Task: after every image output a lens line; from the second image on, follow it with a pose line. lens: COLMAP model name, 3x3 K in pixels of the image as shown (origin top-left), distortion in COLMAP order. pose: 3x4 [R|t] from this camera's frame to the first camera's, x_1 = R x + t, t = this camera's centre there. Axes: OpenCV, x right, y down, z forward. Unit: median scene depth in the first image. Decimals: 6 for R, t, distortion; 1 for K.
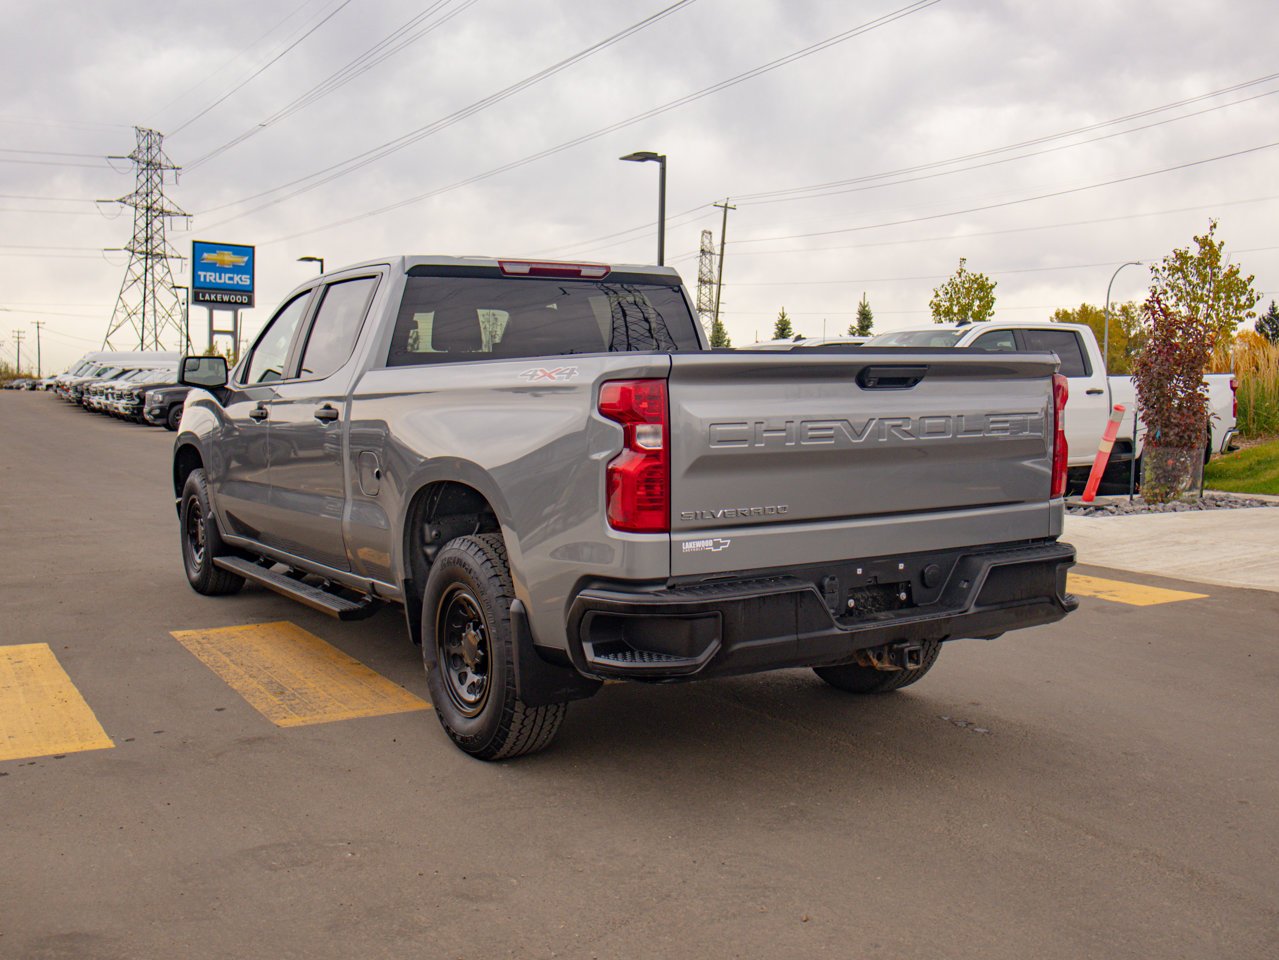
lens RADIAL K [[1279.0, 0, 660.1], [0, 1279.0, 518.5], [0, 0, 1]] dist [0.044325, 0.000000]
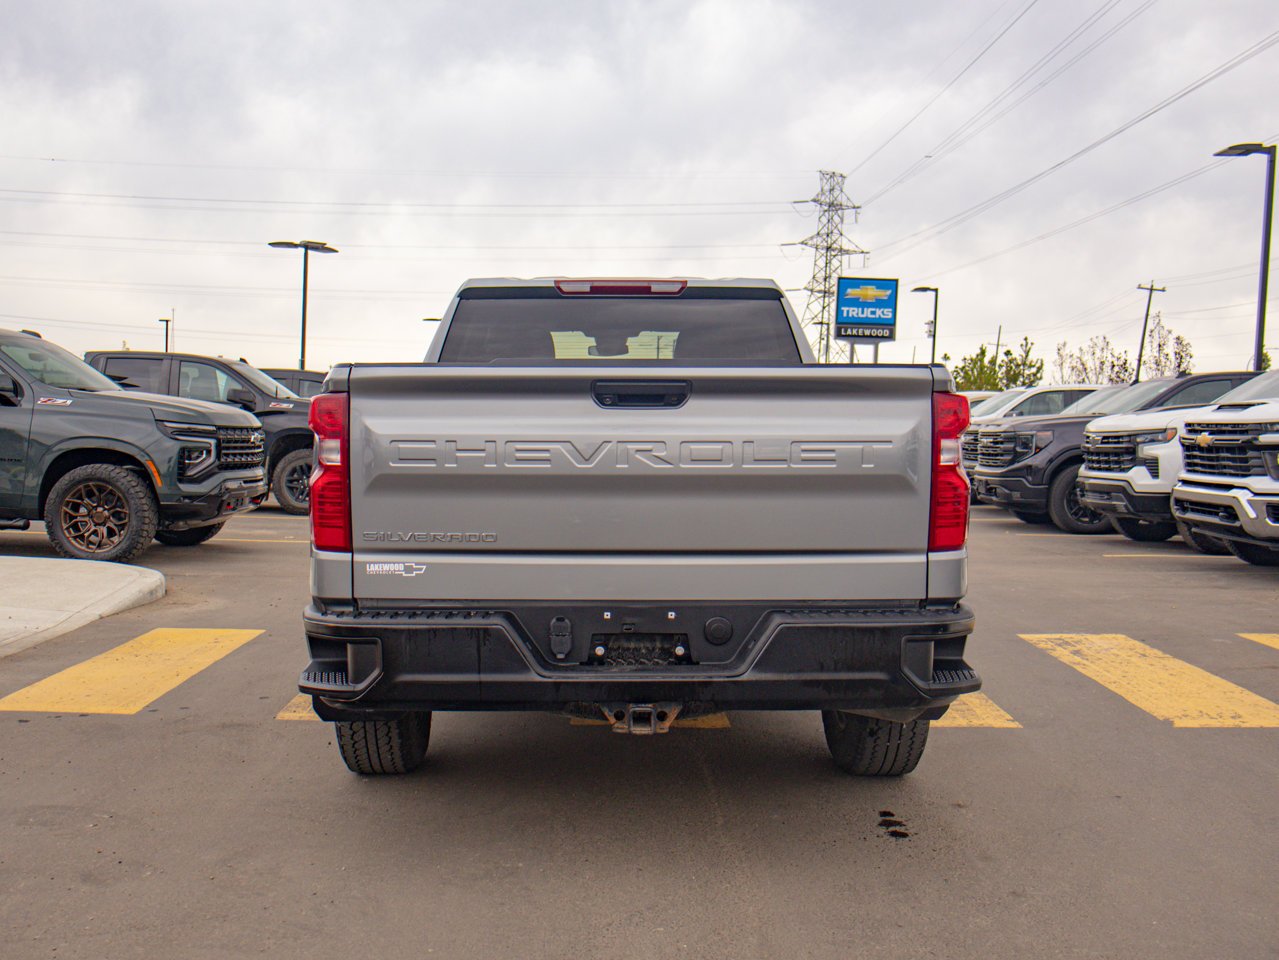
lens RADIAL K [[1335.3, 0, 626.9], [0, 1335.3, 536.8], [0, 0, 1]] dist [0.025837, 0.000000]
pose [[0.846274, 0.056904, -0.529700, 0.602527], [-0.066221, 0.997804, 0.001394, -0.013306], [0.528616, 0.033897, 0.848184, 0.214381]]
